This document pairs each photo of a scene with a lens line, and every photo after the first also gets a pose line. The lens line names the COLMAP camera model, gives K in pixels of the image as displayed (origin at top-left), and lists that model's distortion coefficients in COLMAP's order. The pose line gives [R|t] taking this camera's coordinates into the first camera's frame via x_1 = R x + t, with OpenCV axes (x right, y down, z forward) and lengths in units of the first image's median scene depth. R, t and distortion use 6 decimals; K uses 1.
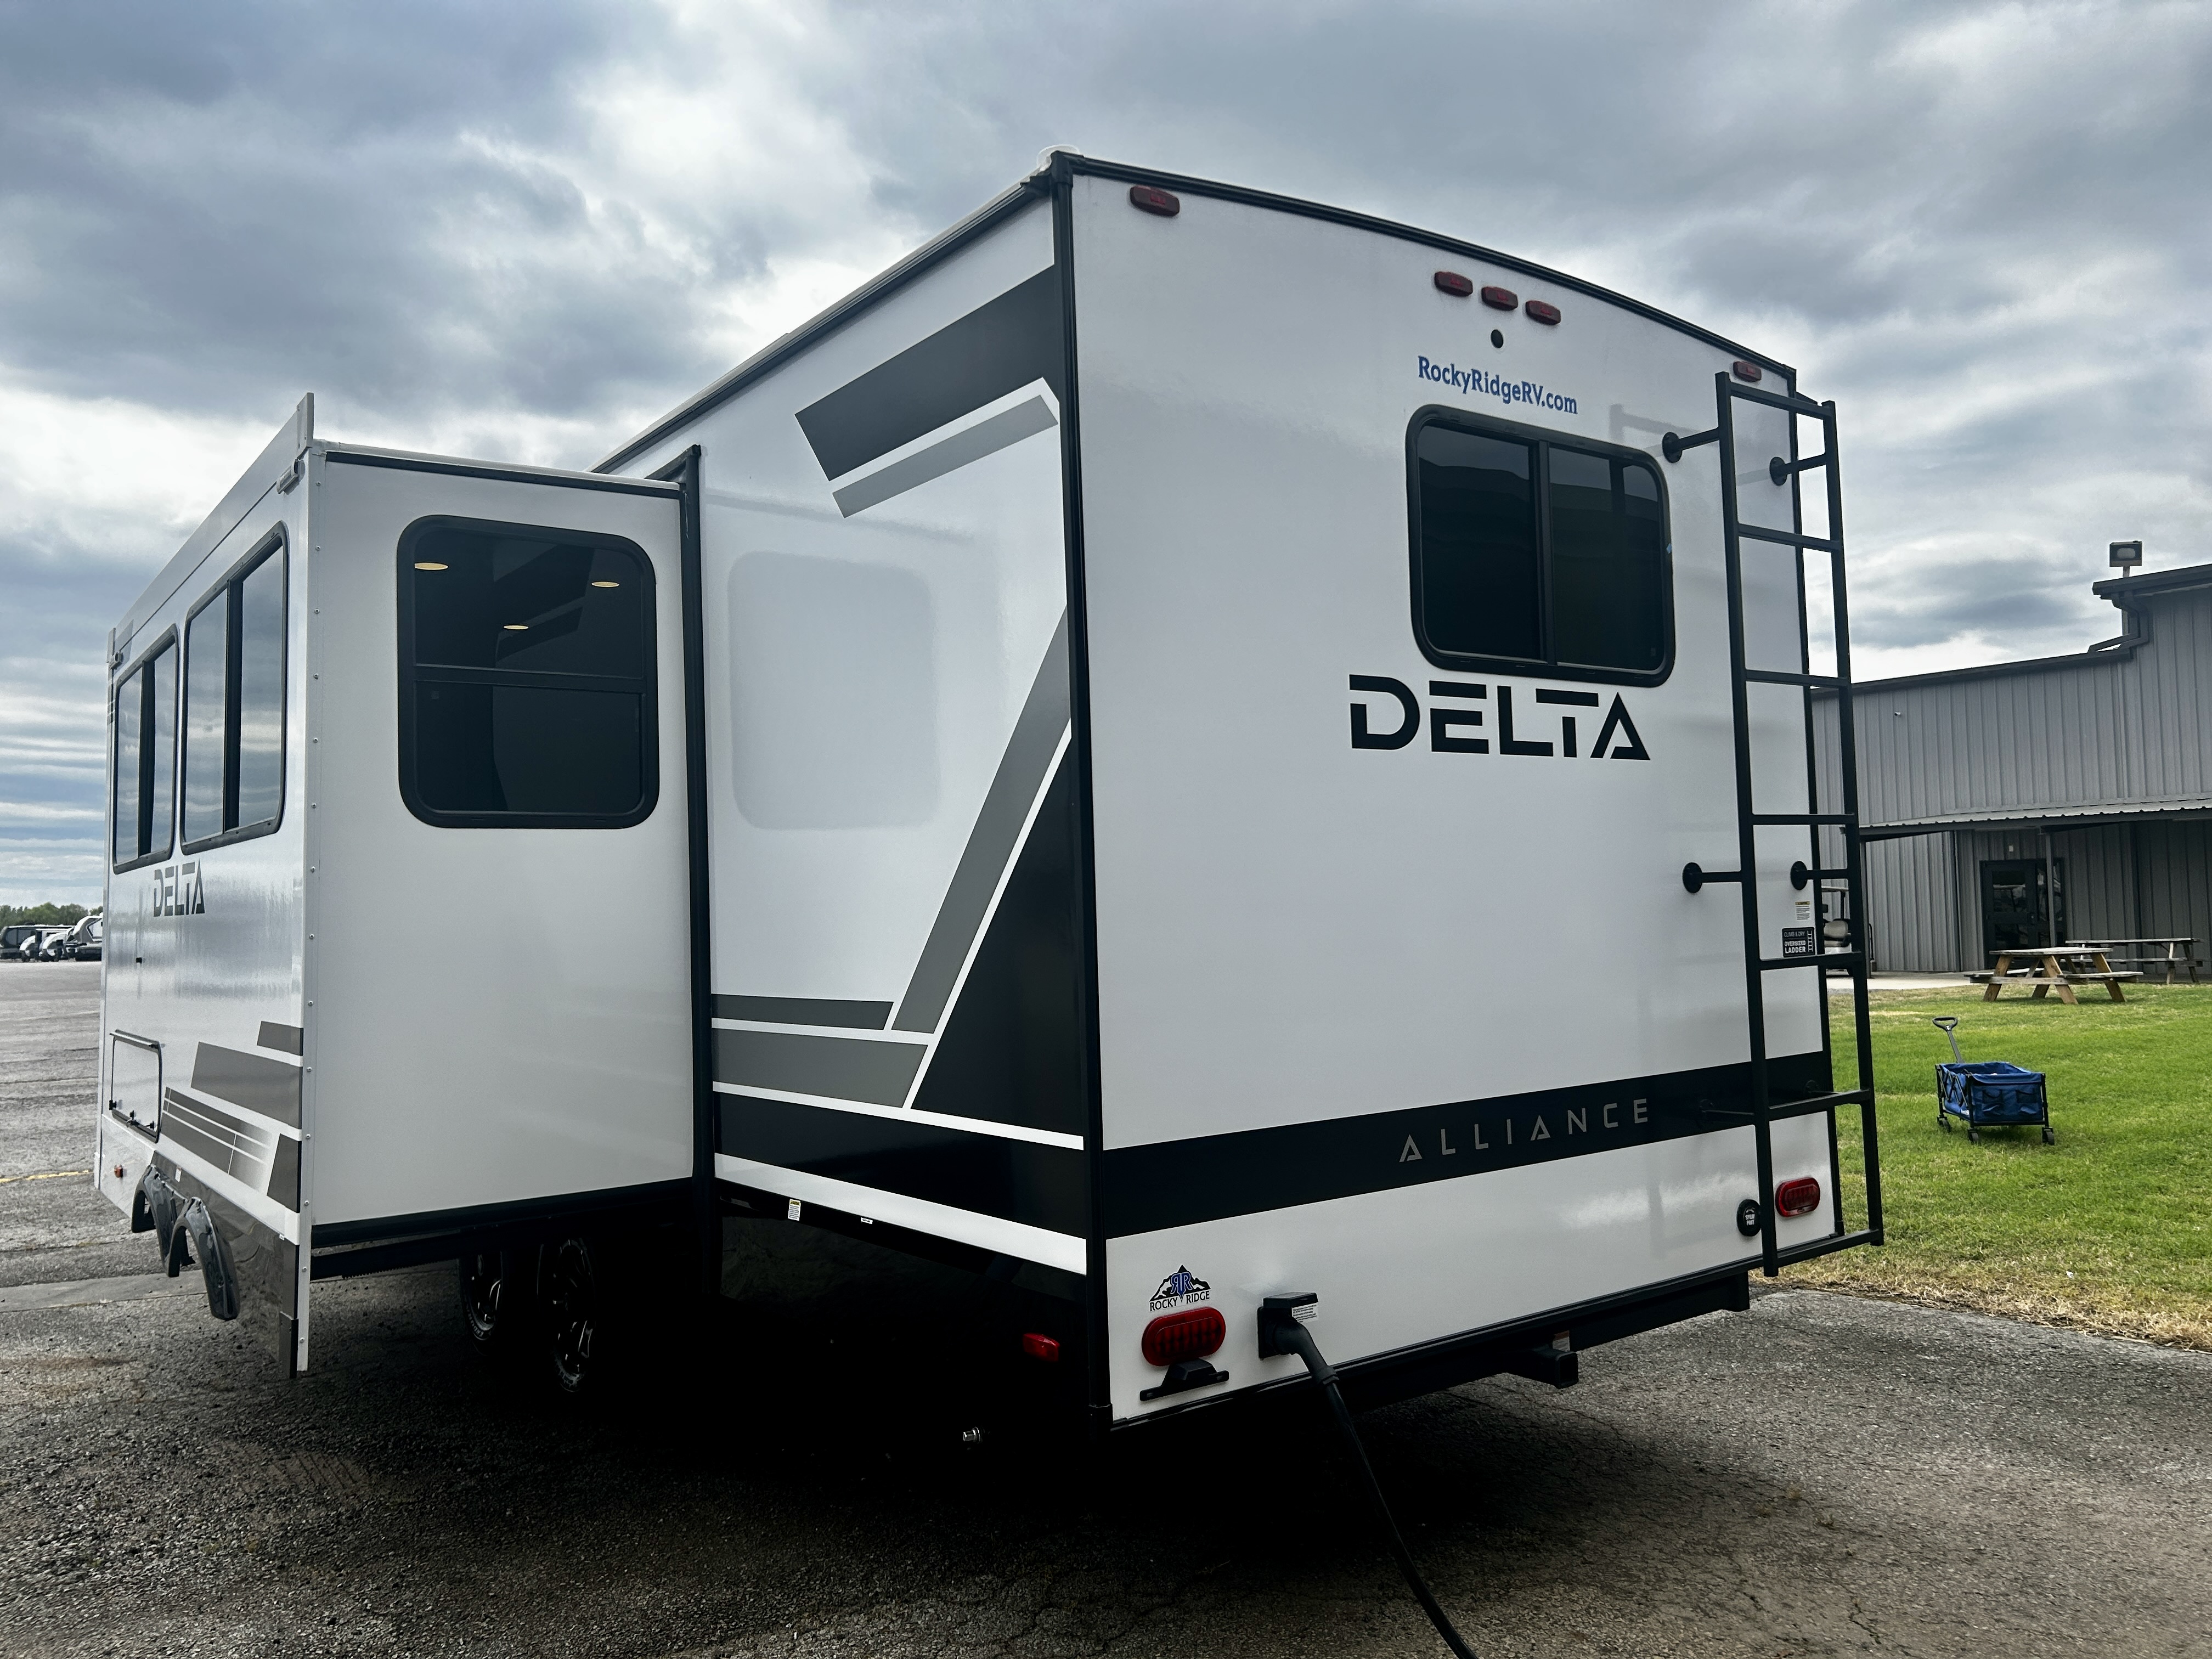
lens RADIAL K [[1678.9, 0, 1094.1], [0, 1678.9, 822.7], [0, 0, 1]] dist [0.032165, -0.014687]
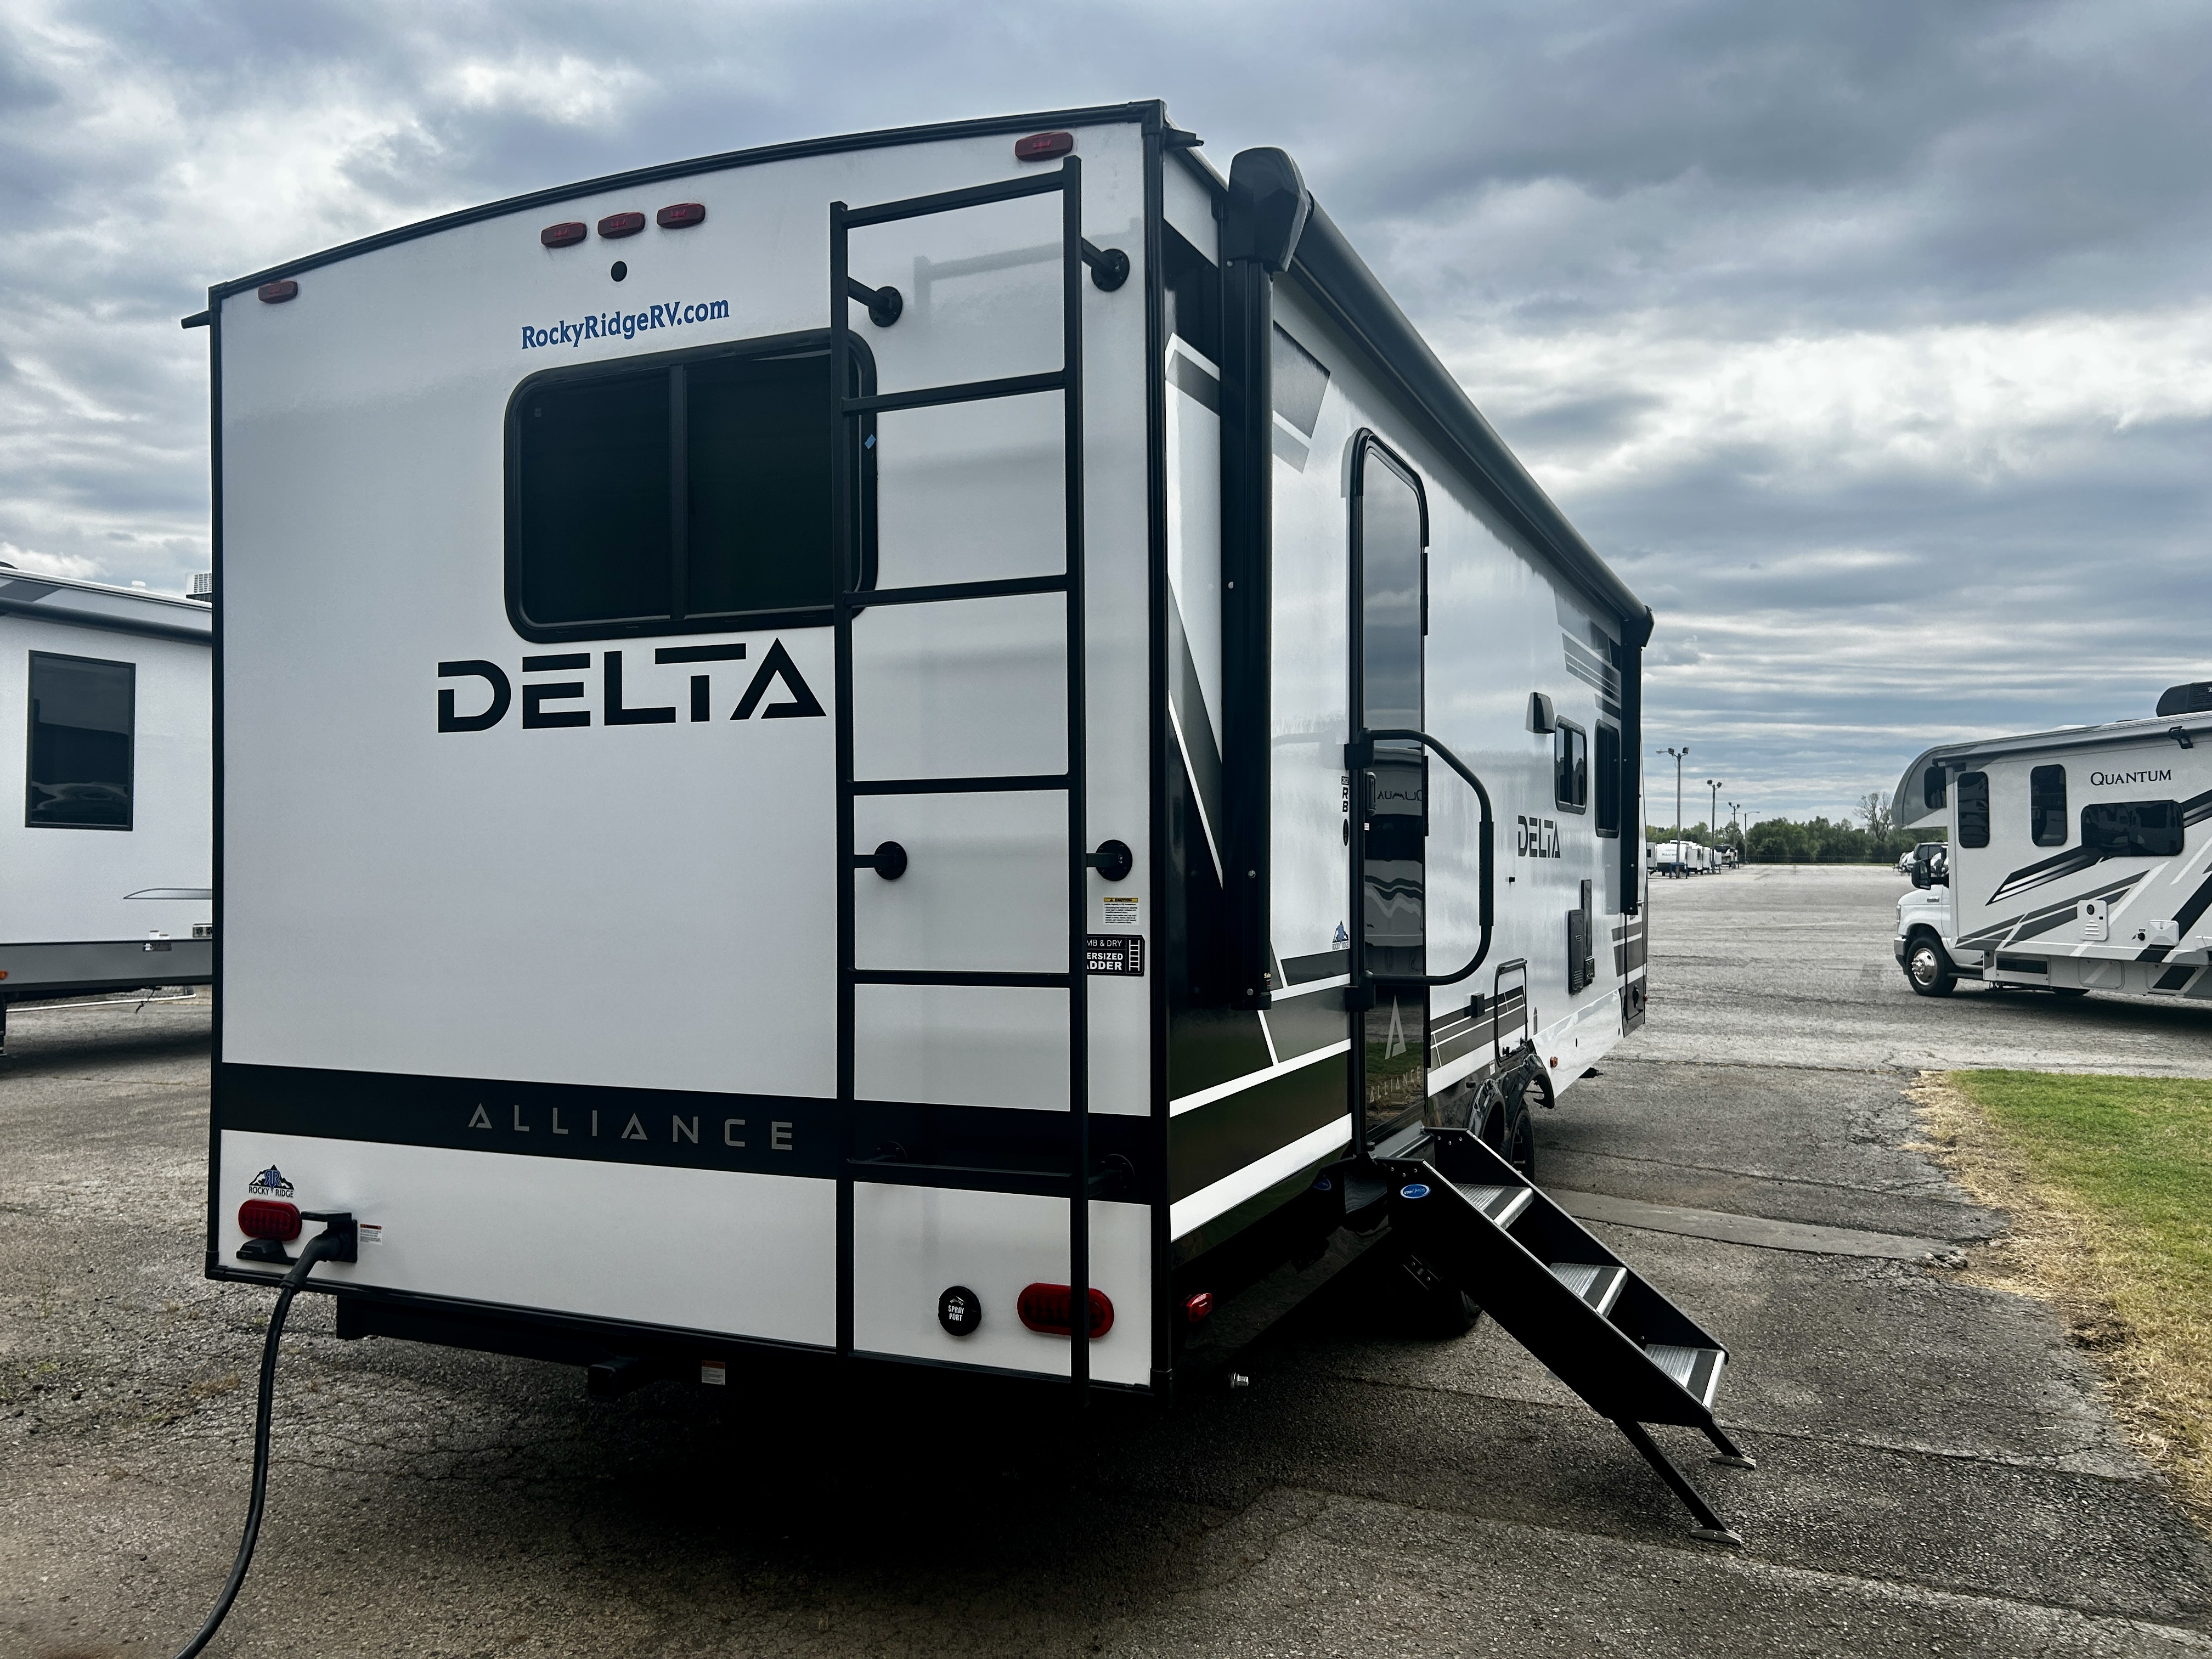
lens RADIAL K [[1678.9, 0, 1092.5], [0, 1678.9, 836.7], [0, 0, 1]] dist [0.032165, -0.014687]
pose [[0.491850, 0.018131, -0.870491, 1.190136], [0.031014, 0.998784, 0.038327, -0.006113], [0.870127, -0.045848, 0.490690, 0.768563]]
